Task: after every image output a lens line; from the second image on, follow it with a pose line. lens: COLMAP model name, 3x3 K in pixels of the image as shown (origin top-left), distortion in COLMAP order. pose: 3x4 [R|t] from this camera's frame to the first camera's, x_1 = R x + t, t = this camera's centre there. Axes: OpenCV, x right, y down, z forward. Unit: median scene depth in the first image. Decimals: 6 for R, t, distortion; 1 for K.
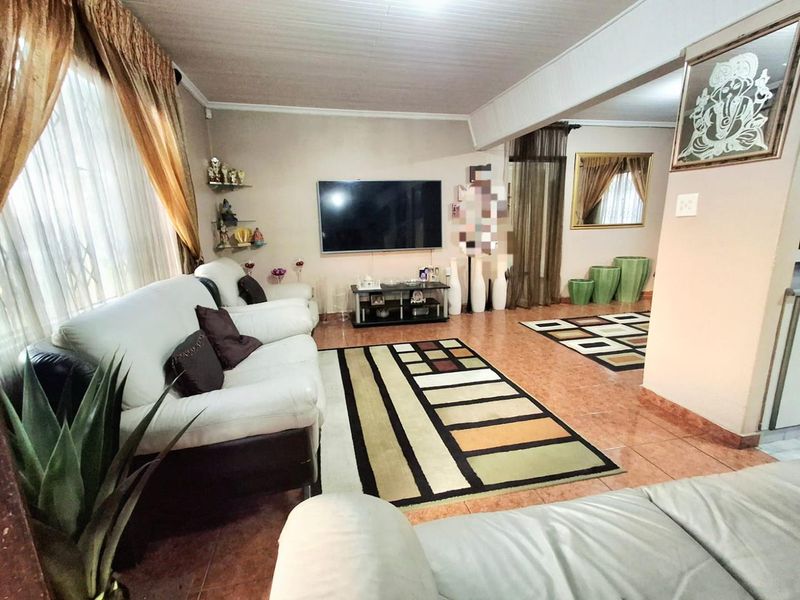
lens RADIAL K [[356.2, 0, 400.0], [0, 356.2, 300.0], [0, 0, 1]] dist [-0.003145, -0.000367]
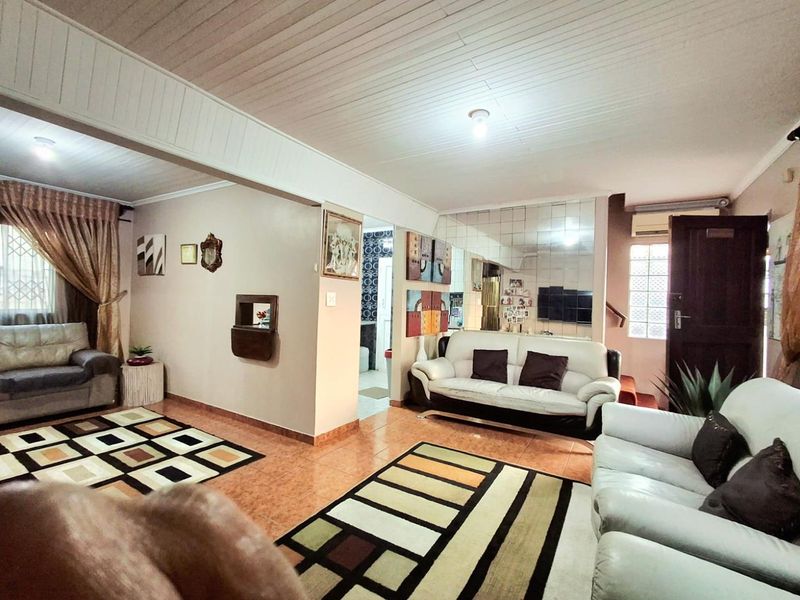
lens RADIAL K [[356.2, 0, 400.0], [0, 356.2, 300.0], [0, 0, 1]] dist [-0.003145, -0.000367]
pose [[-0.708669, 0.004309, 0.705528, -0.387594], [0.142610, 0.980216, 0.137258, -0.329037], [-0.690978, 0.197886, -0.695263, 1.417990]]
